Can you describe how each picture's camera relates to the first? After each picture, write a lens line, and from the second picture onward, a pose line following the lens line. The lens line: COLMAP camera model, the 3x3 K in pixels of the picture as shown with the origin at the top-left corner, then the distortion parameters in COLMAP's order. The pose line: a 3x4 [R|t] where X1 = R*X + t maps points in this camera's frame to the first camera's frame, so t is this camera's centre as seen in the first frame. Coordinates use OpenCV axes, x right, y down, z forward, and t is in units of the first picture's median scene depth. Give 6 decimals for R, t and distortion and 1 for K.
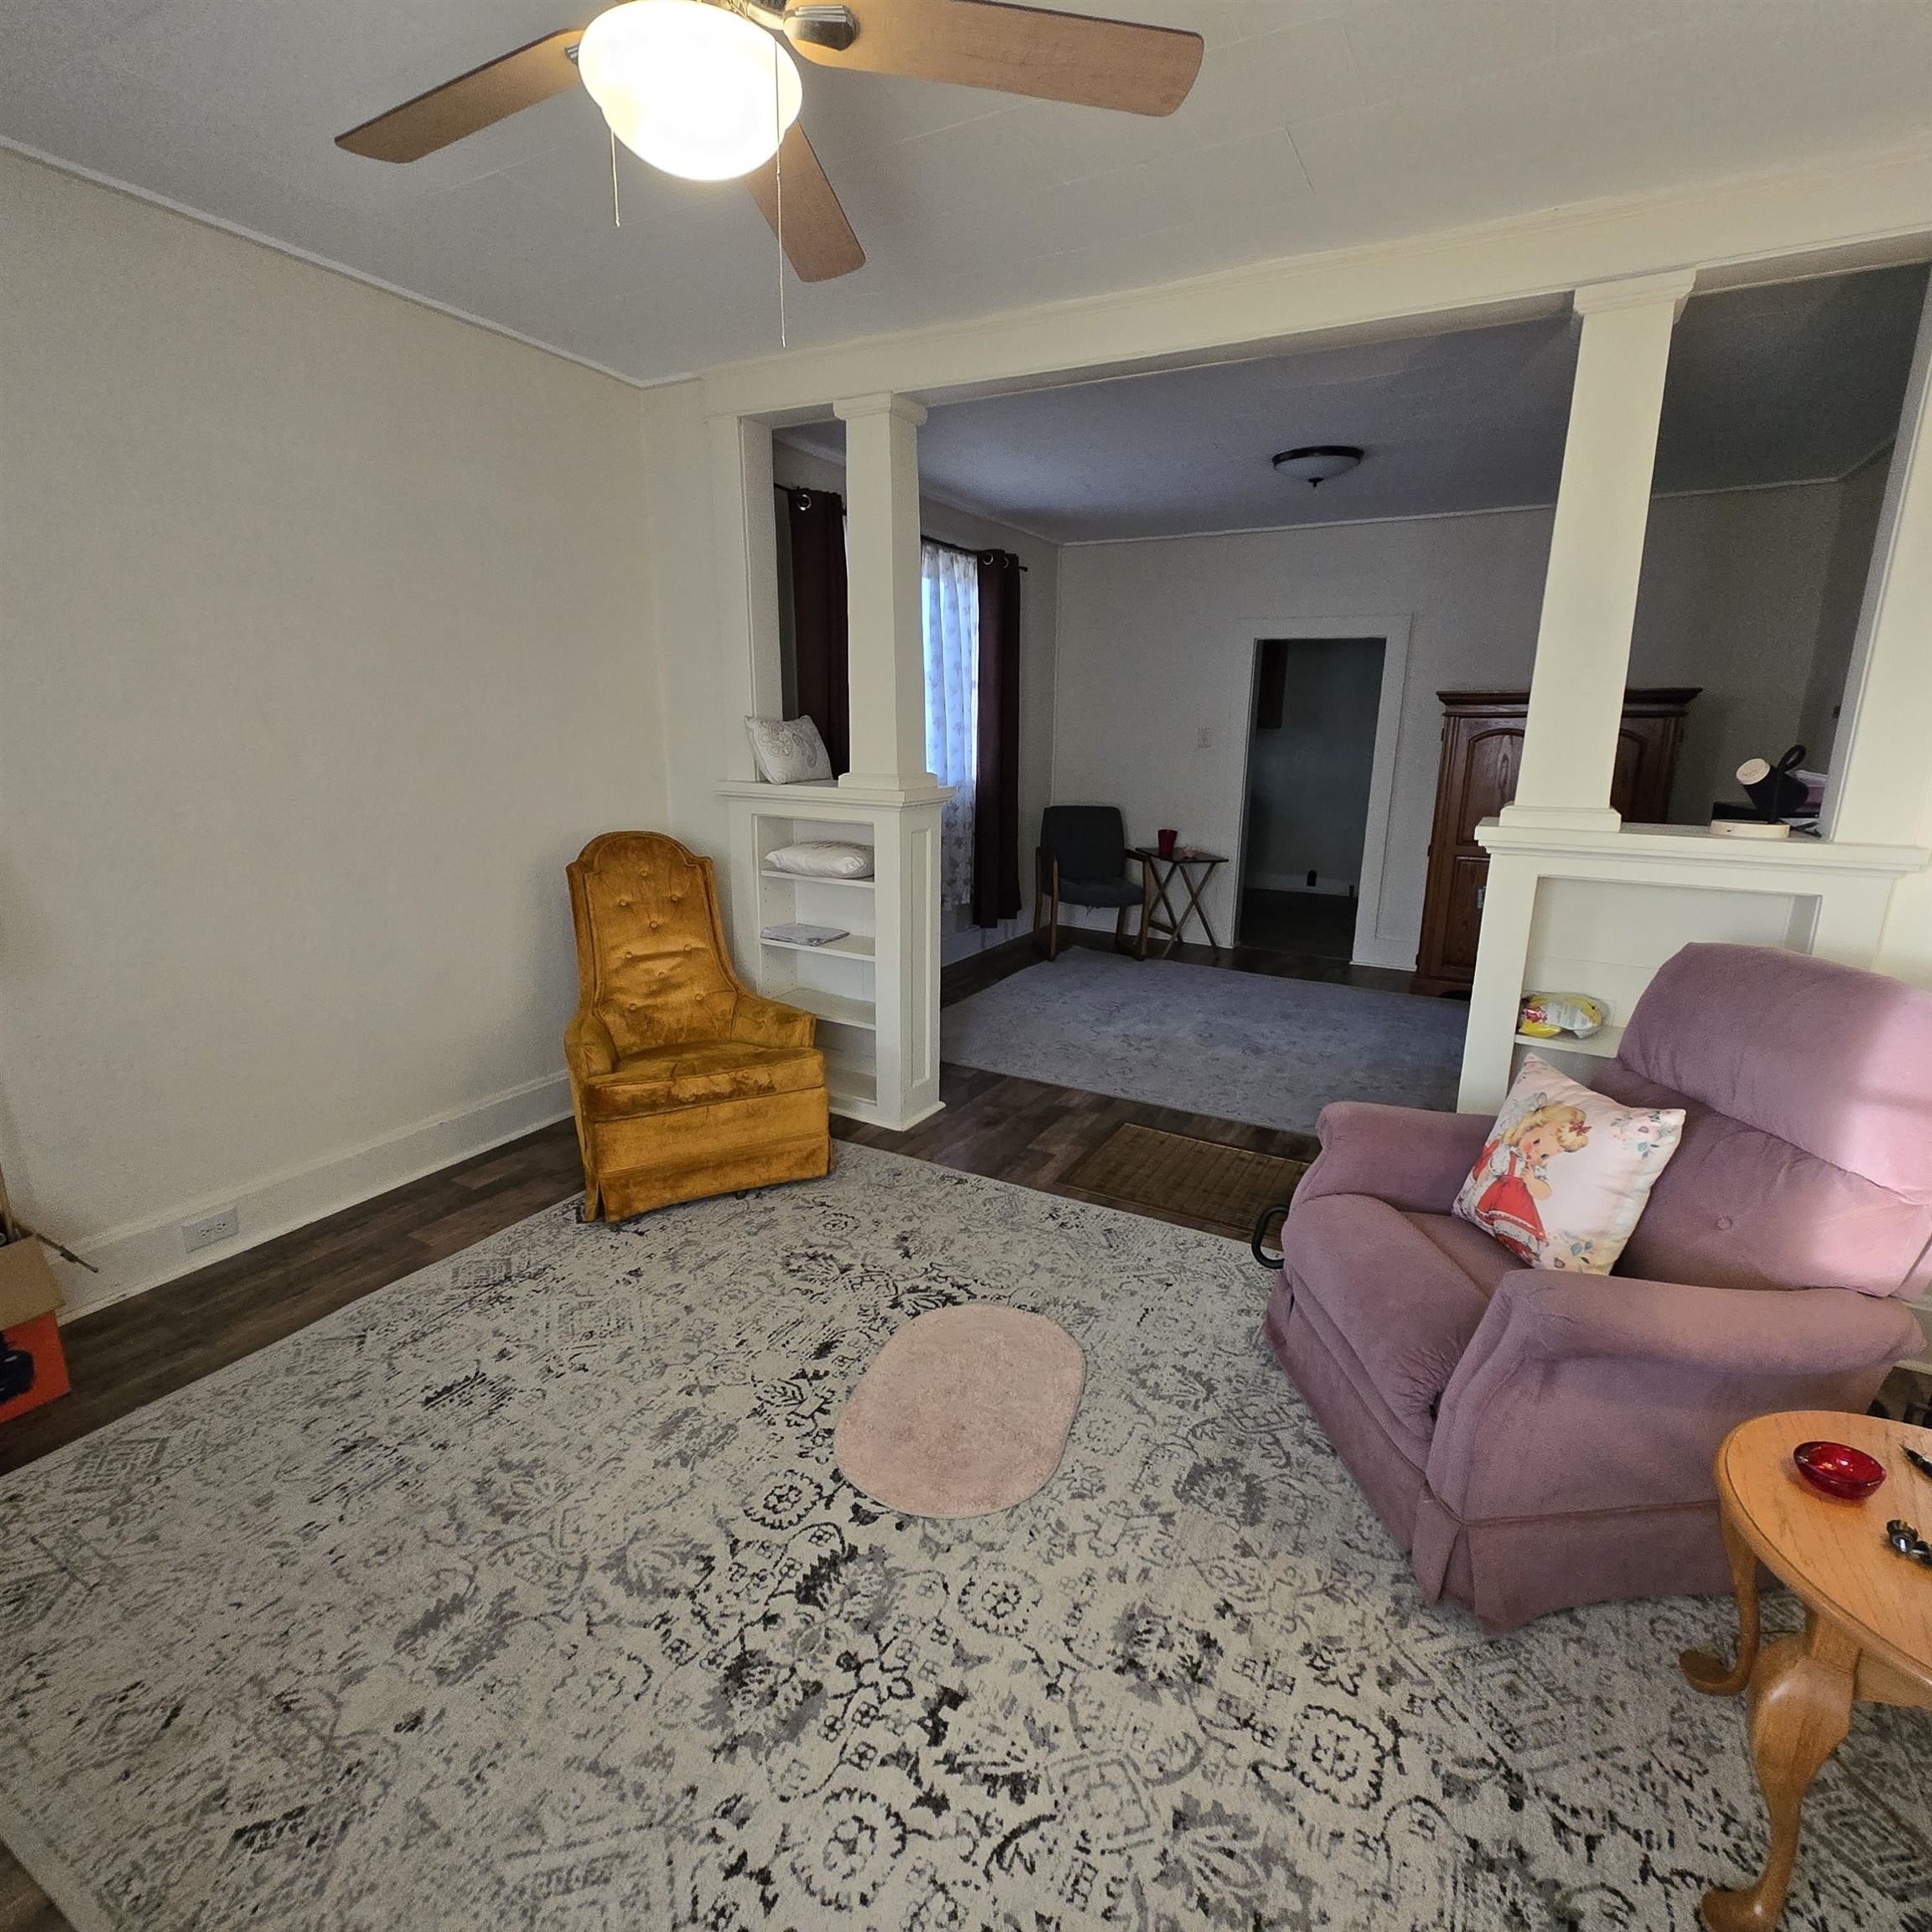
lens RADIAL K [[976.3, 0, 963.2], [0, 976.3, 958.6], [0, 0, 1]] dist [-0.001881, -0.000559]
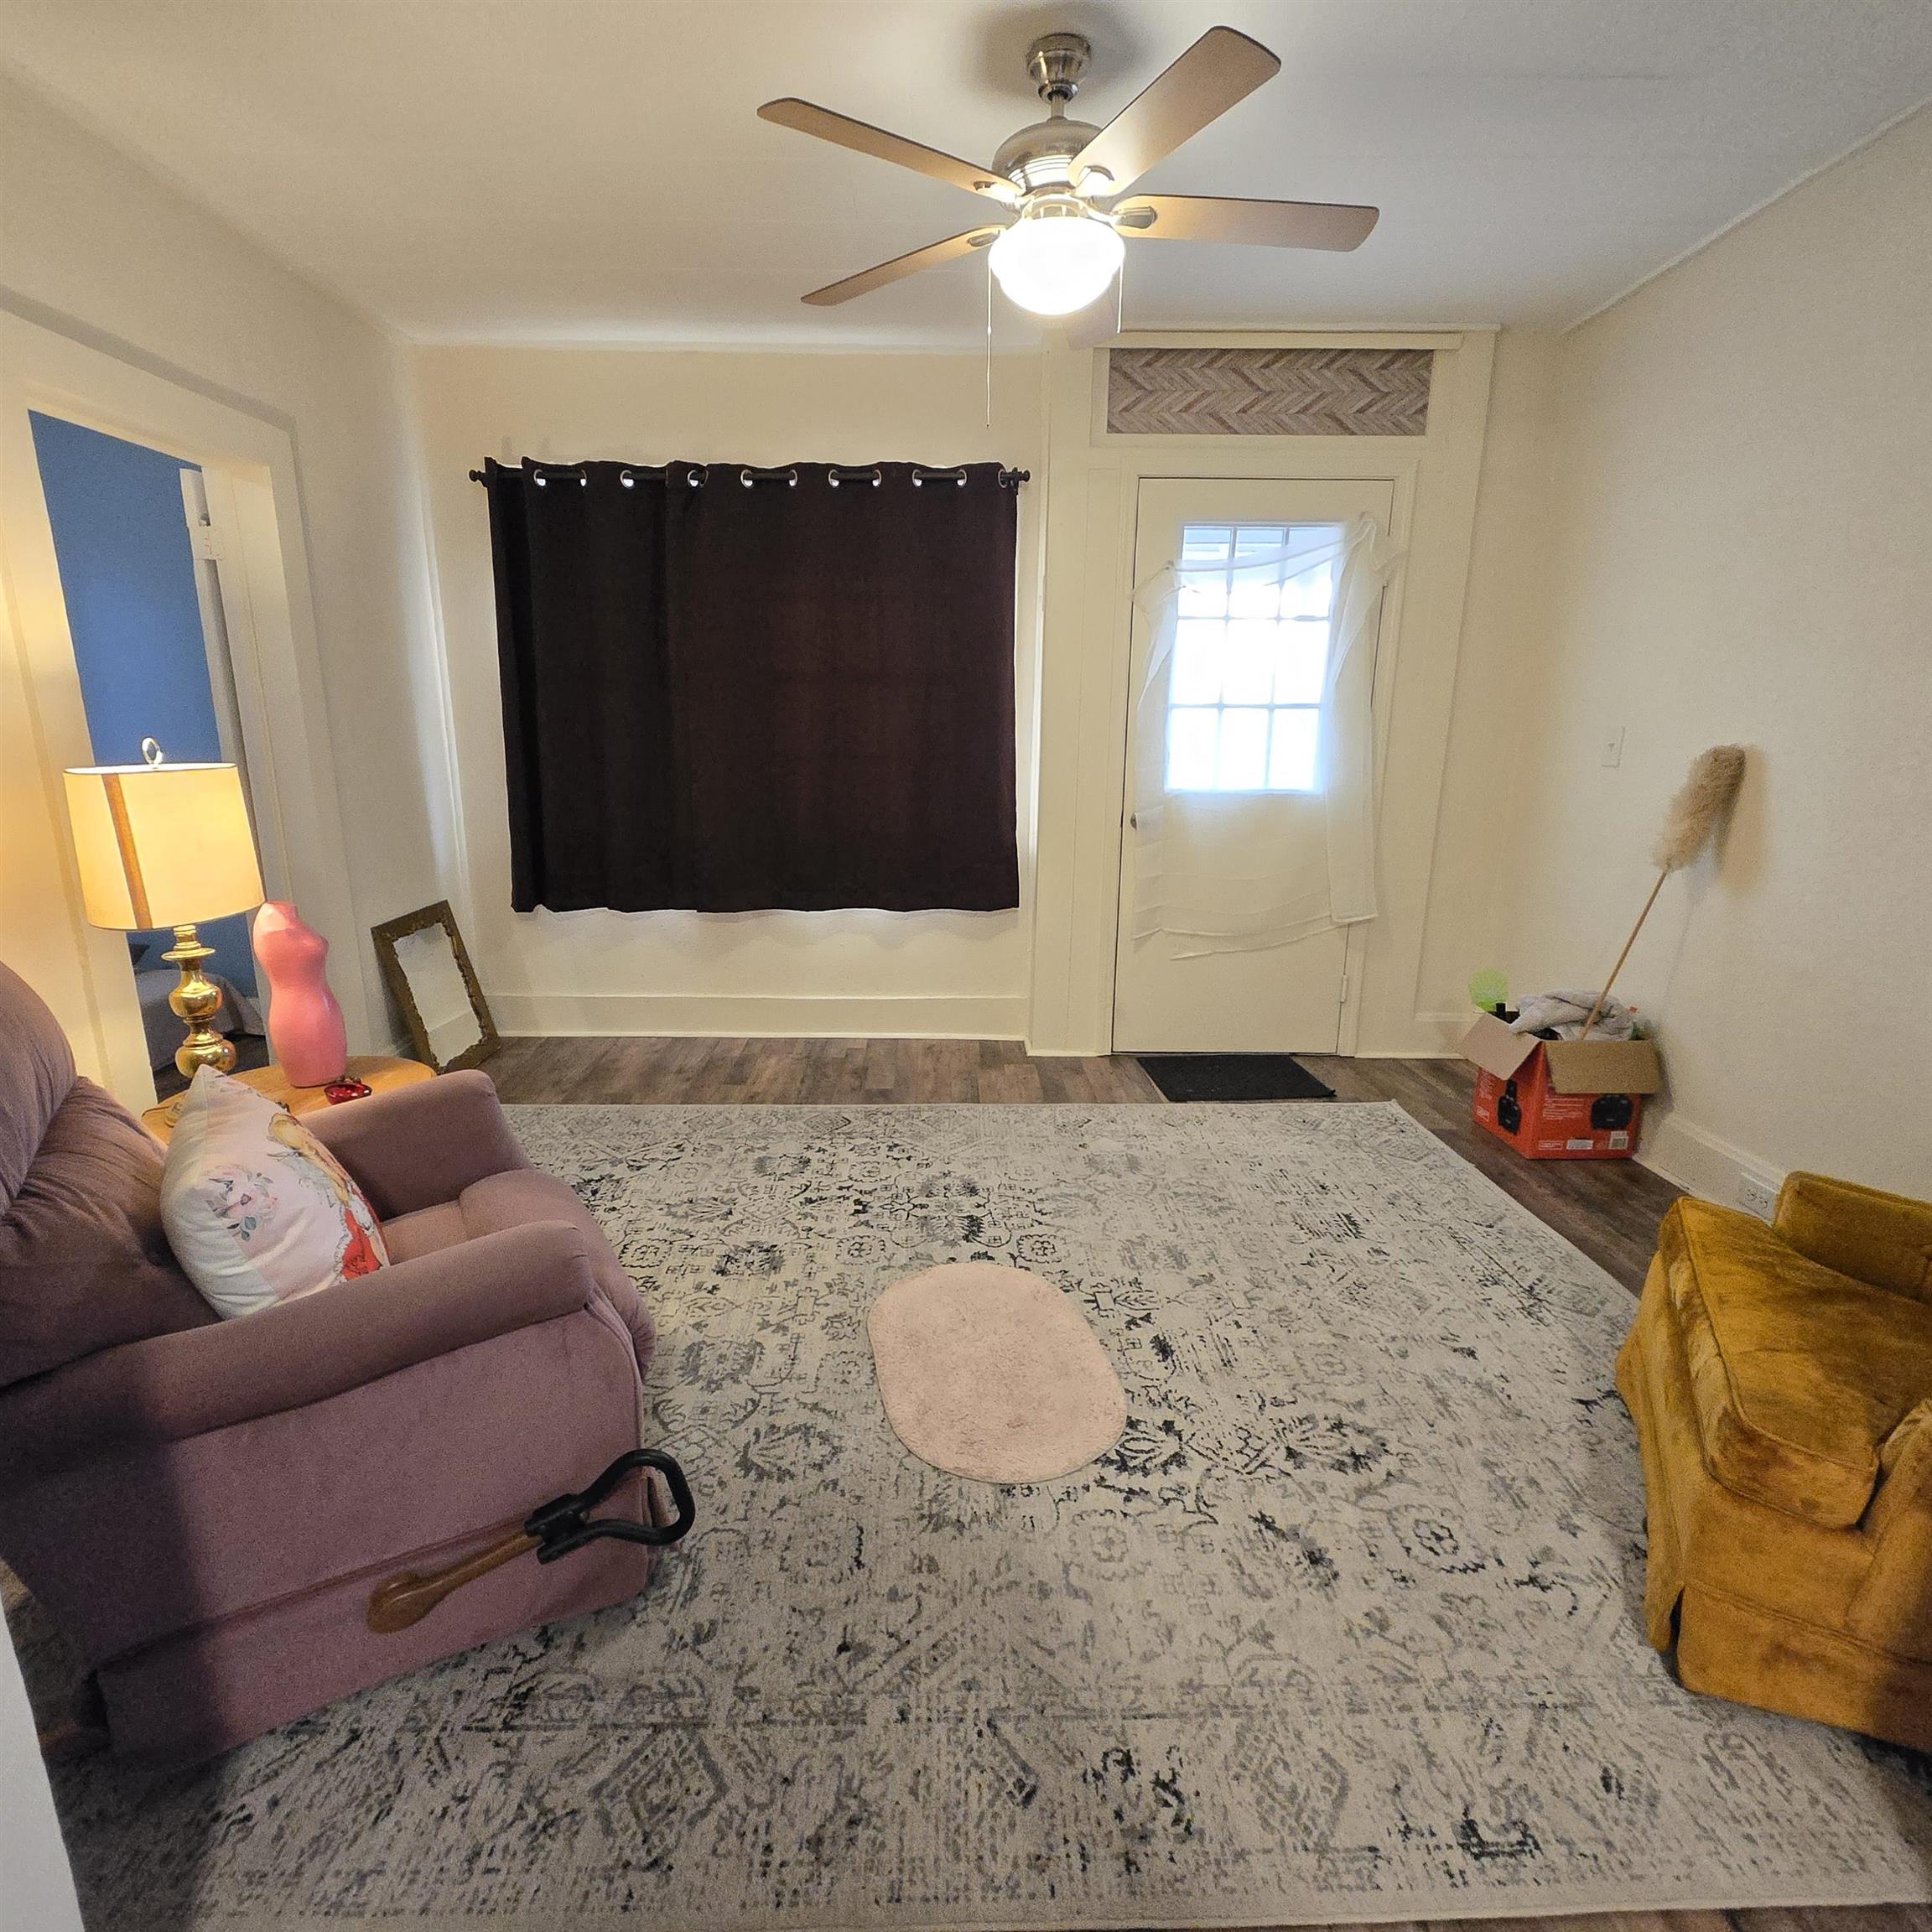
lens RADIAL K [[976.3, 0, 963.2], [0, 976.3, 958.6], [0, 0, 1]] dist [-0.001881, -0.000559]
pose [[-0.857175, 0.108736, -0.503417, 0.534293], [-0.129896, 0.900215, 0.415620, -0.342056], [0.498376, 0.421650, -0.757517, 1.777351]]
